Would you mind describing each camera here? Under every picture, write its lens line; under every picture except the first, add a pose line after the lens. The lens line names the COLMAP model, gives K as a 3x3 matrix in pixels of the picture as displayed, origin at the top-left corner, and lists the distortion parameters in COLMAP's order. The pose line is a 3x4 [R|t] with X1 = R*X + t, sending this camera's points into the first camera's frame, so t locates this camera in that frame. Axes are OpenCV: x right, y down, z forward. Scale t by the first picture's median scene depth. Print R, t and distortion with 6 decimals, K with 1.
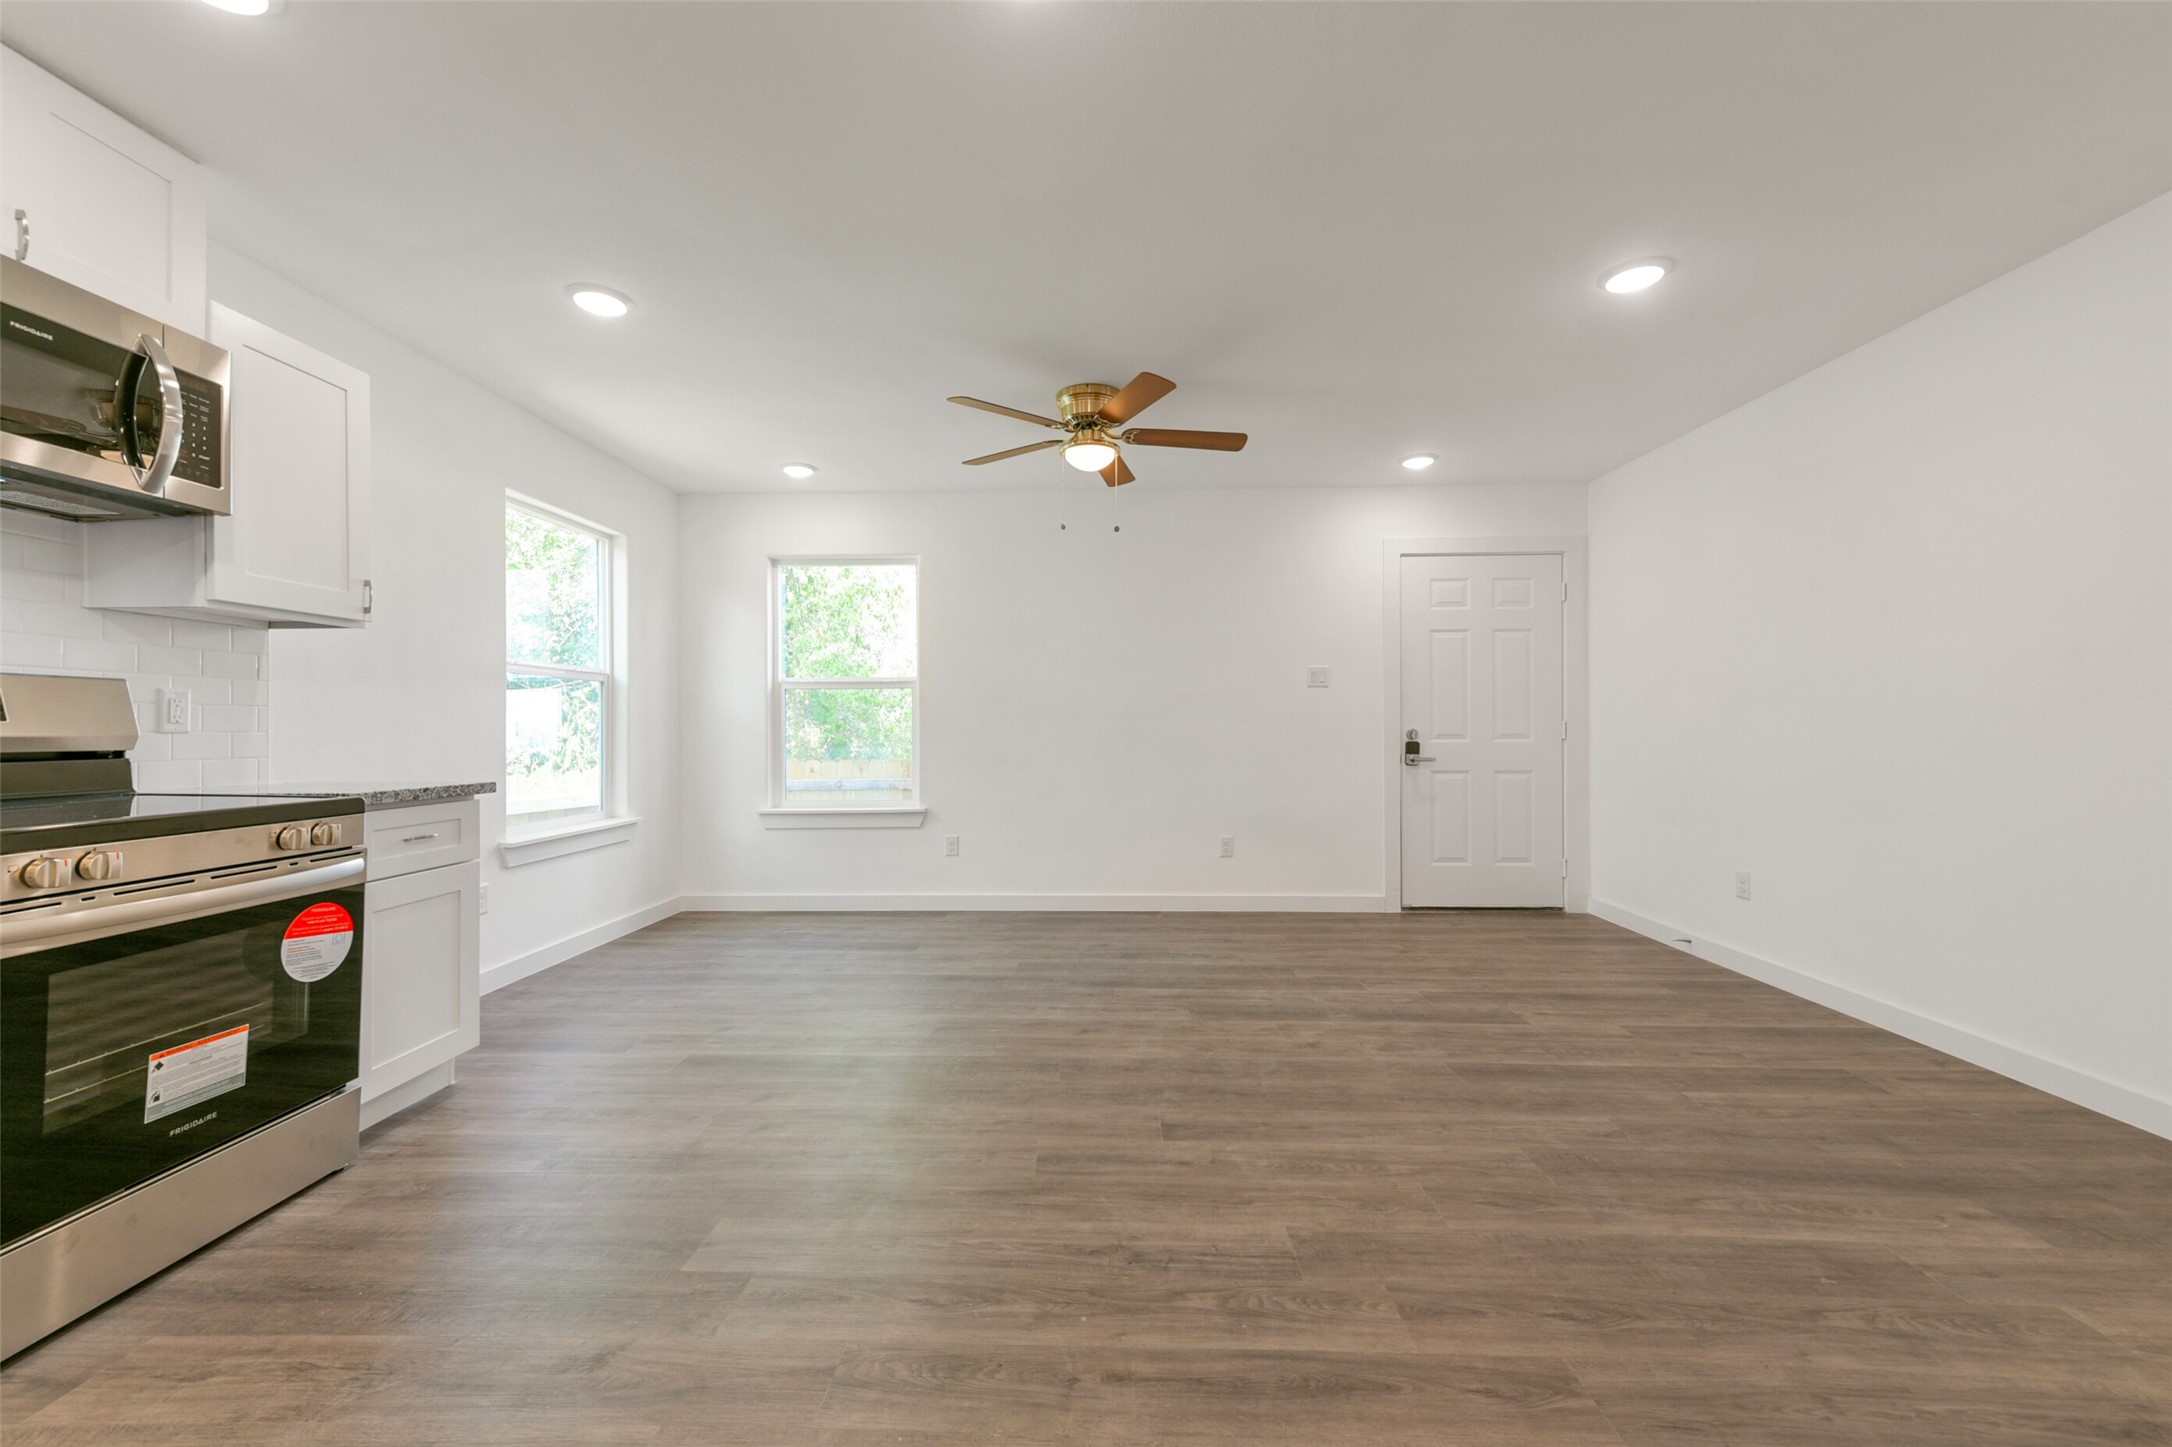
lens RADIAL K [[851.1, 0, 1077.7], [0, 851.1, 735.0], [0, 0, 1]] dist [0.000596, 0.000156]
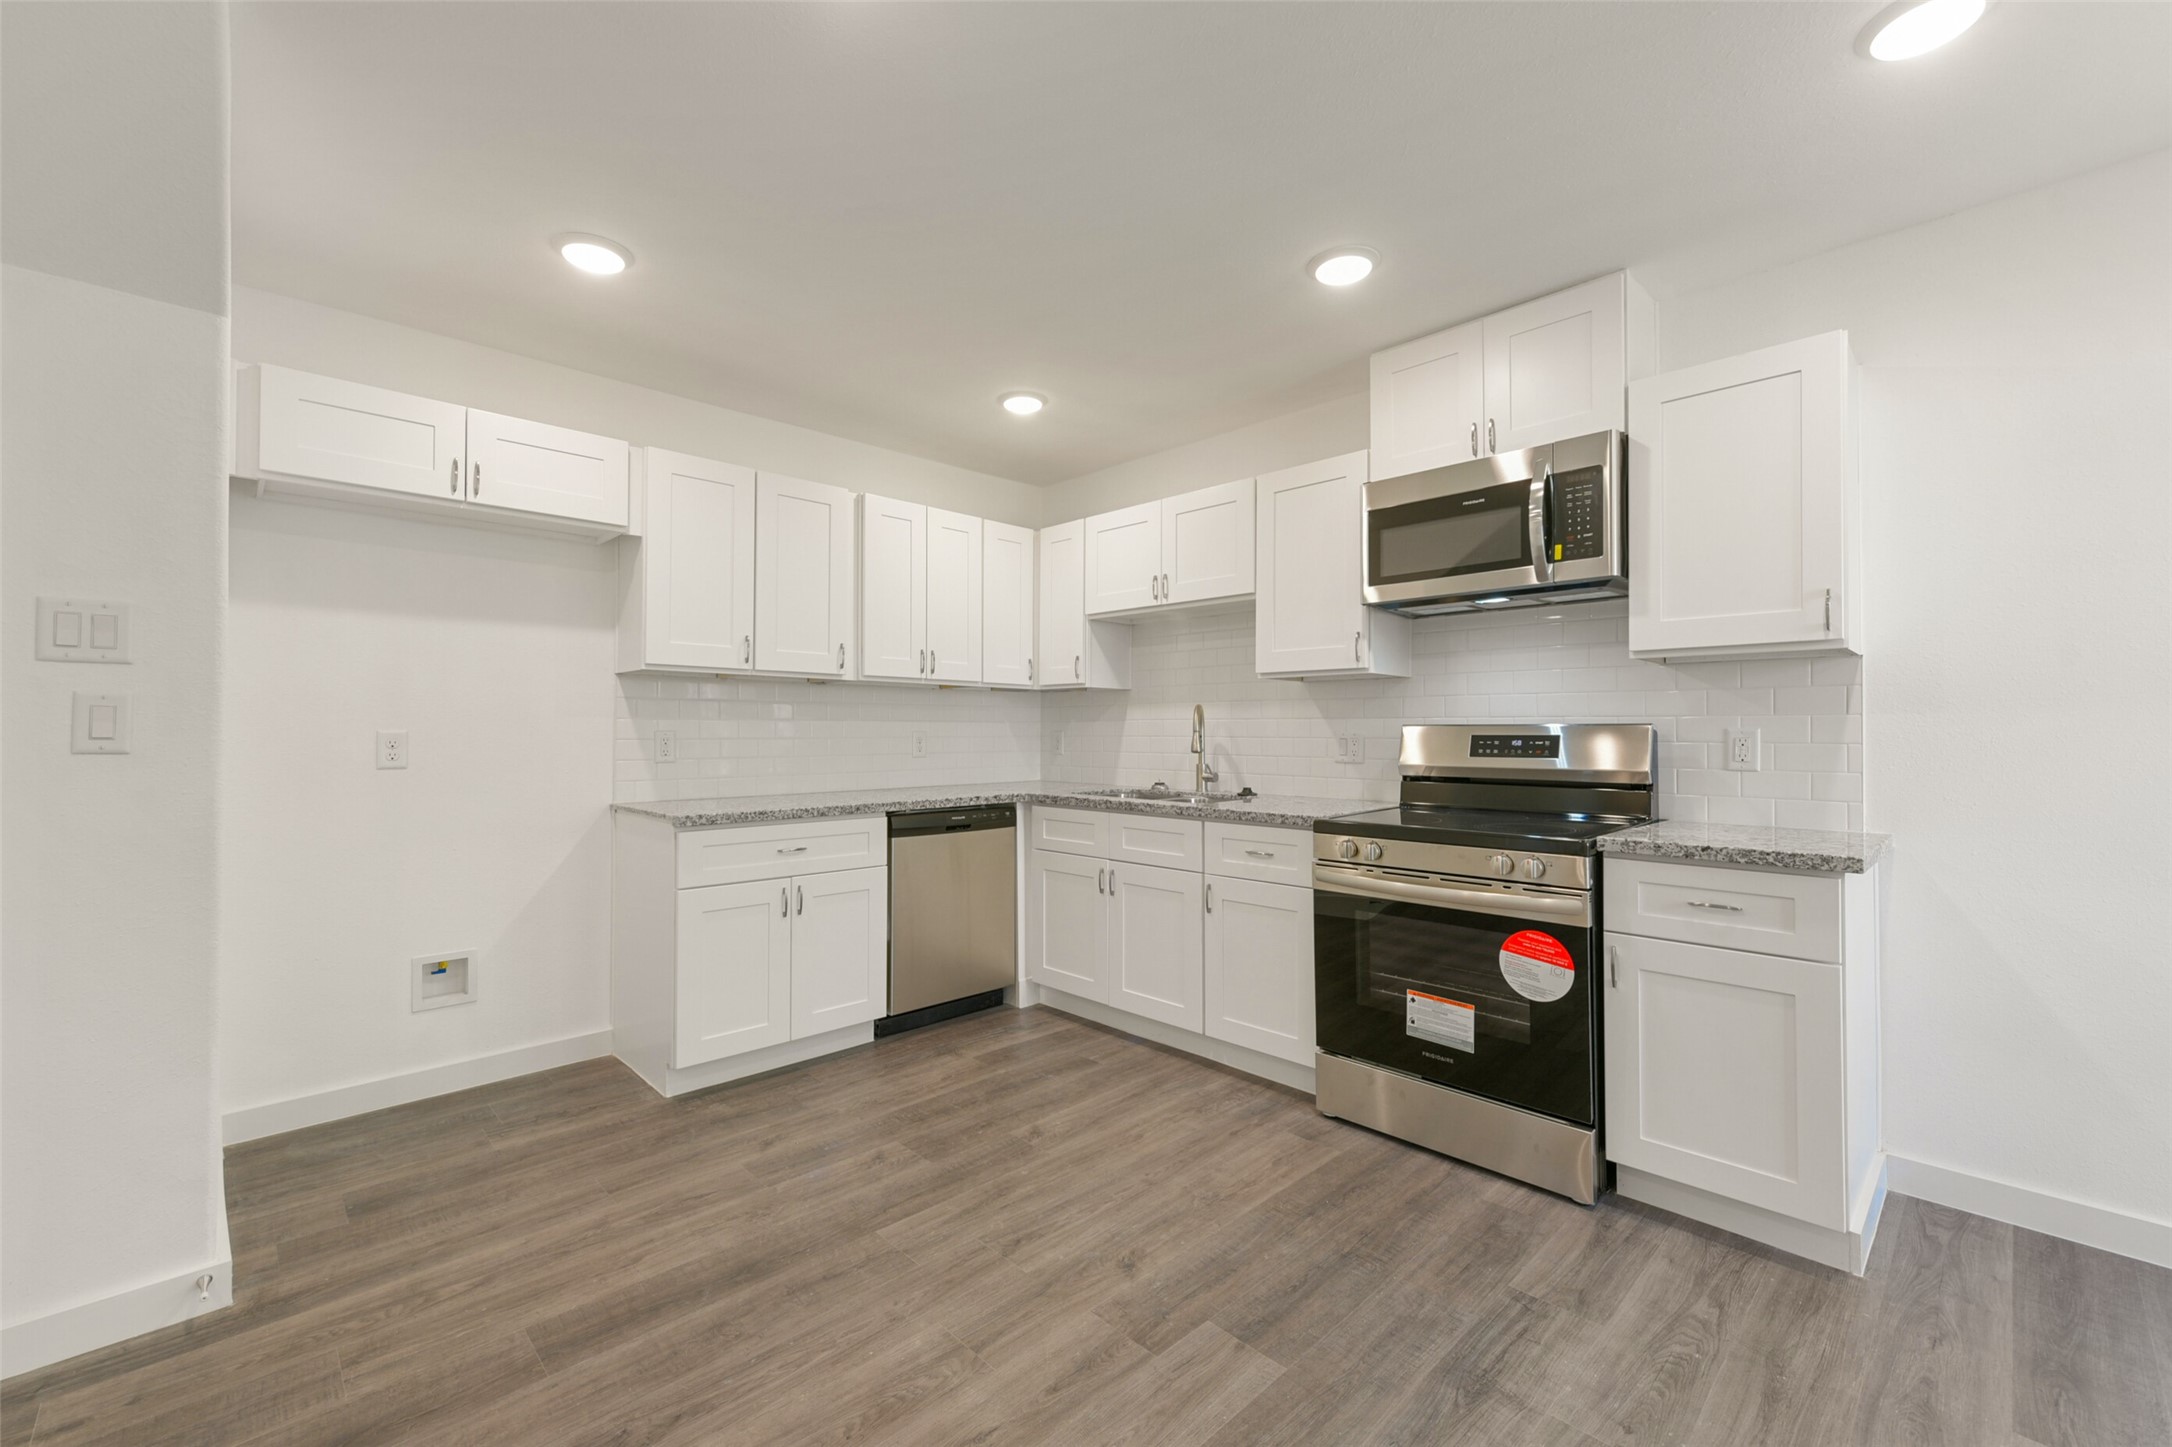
lens RADIAL K [[893.6, 0, 1081.2], [0, 893.6, 720.6], [0, 0, 1]] dist [0.002183, 0.000198]
pose [[-0.695676, -0.007312, -0.718318, 0.322186], [-0.005152, 0.999973, -0.005190, -0.059579], [0.718337, 0.000091, -0.695695, 1.305138]]
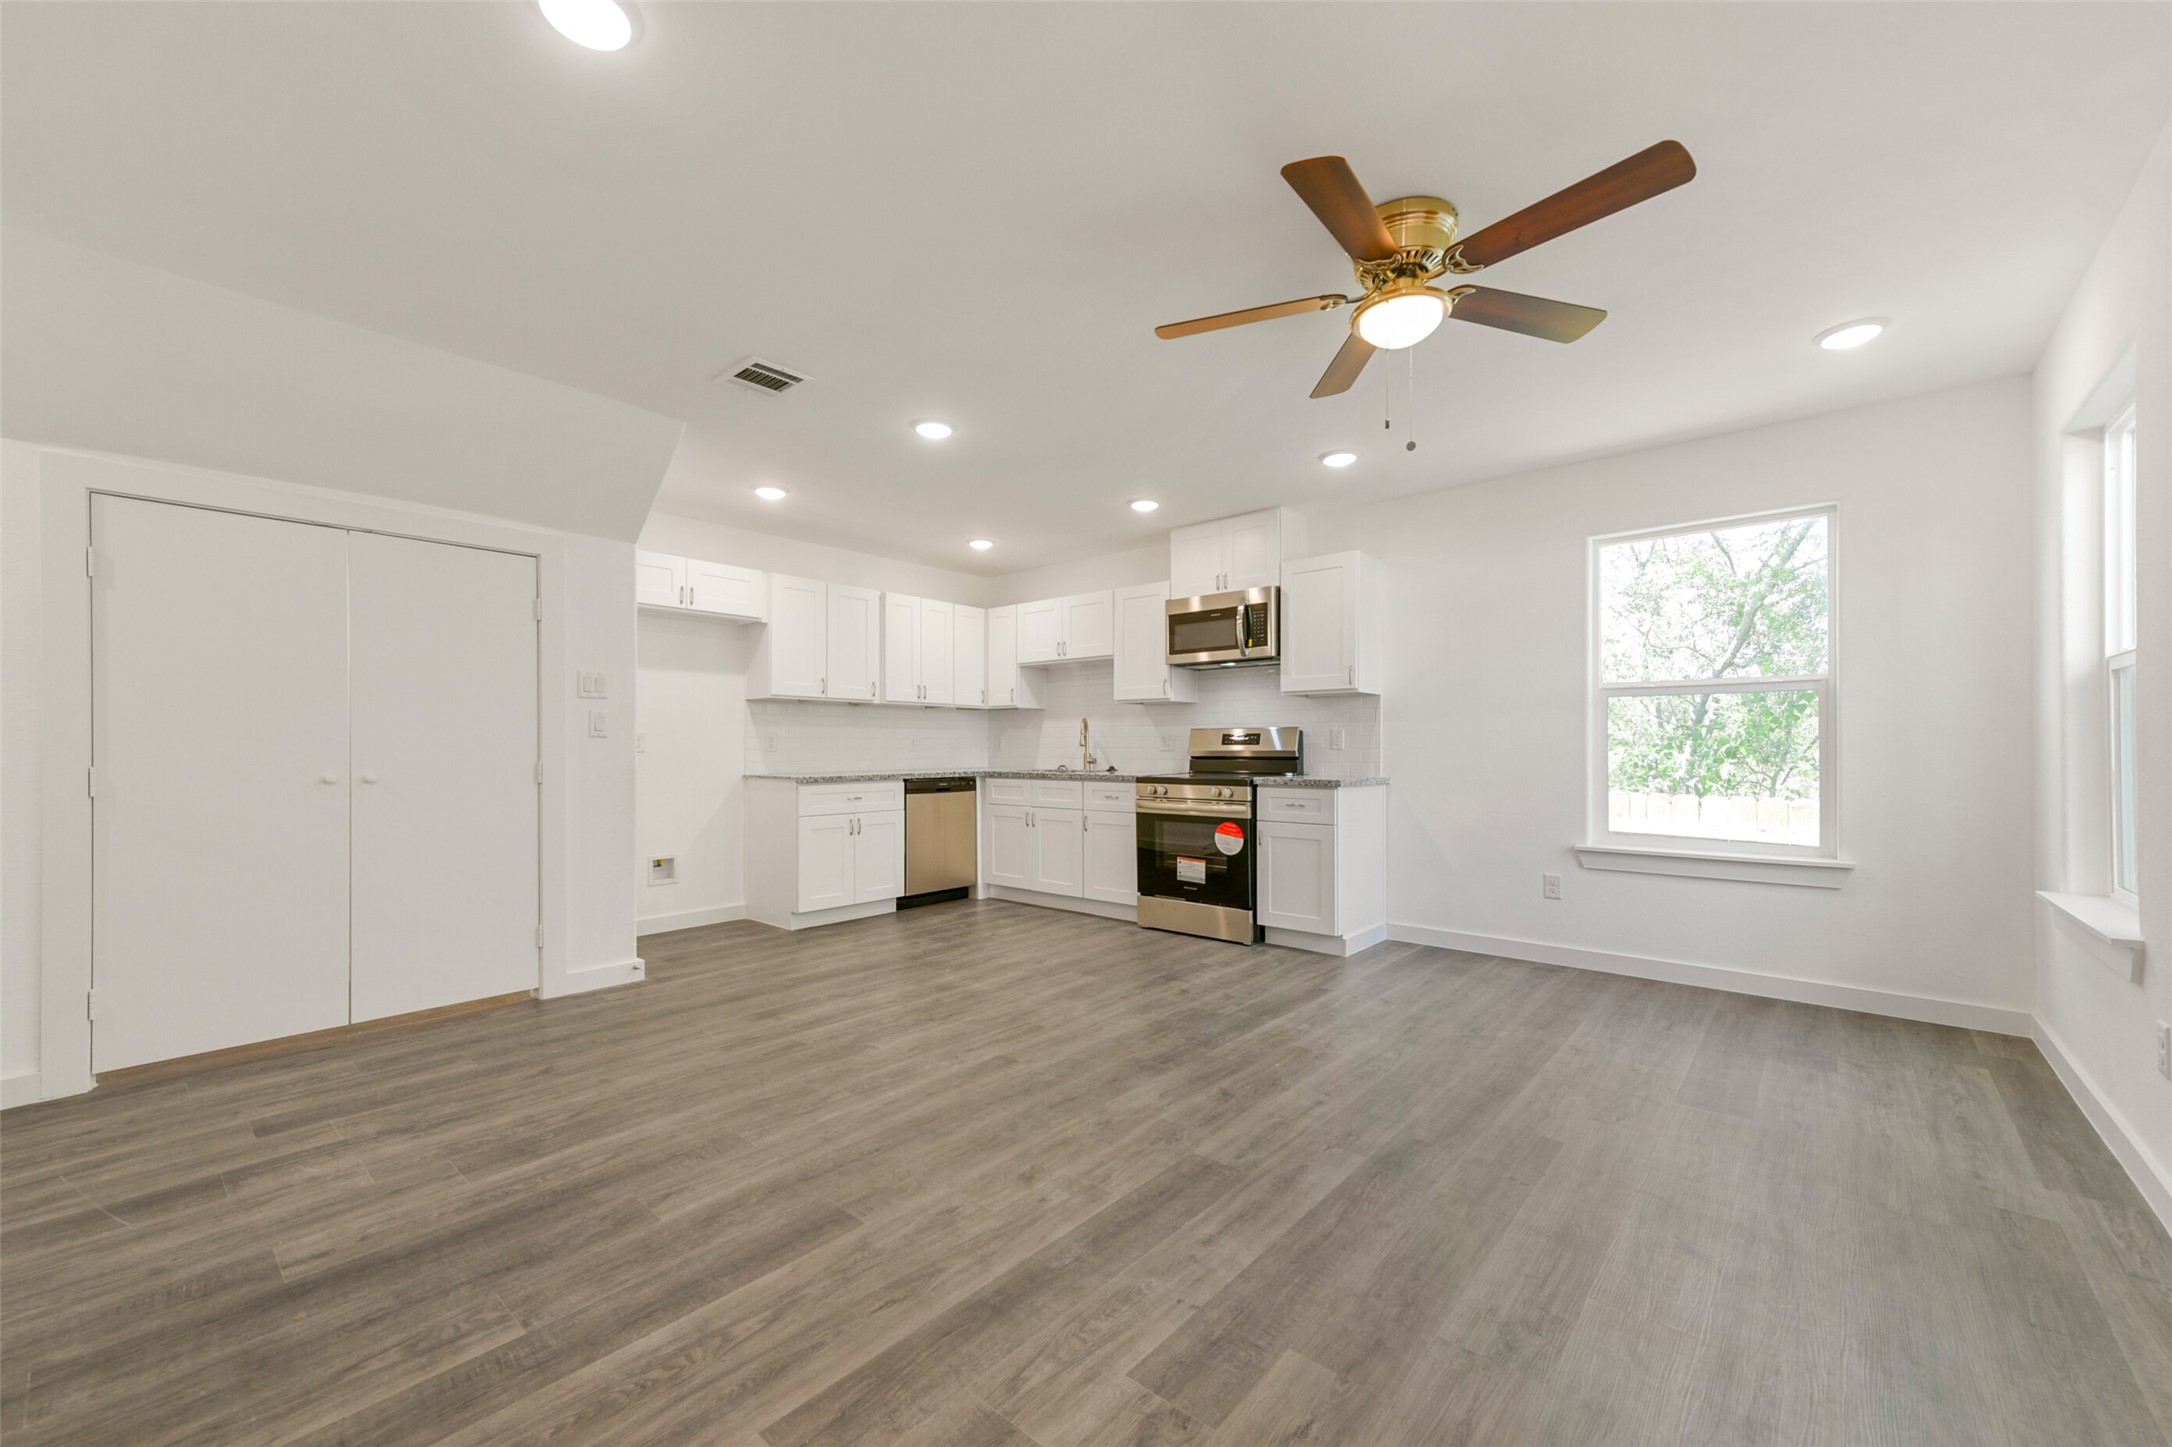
lens RADIAL K [[851.1, 0, 1077.7], [0, 851.1, 735.0], [0, 0, 1]] dist [0.000596, 0.000156]
pose [[-0.635762, -0.007337, -0.771851, 1.123255], [-0.003012, 0.999971, -0.007025, -0.023818], [0.771880, -0.002142, -0.635765, 2.053431]]
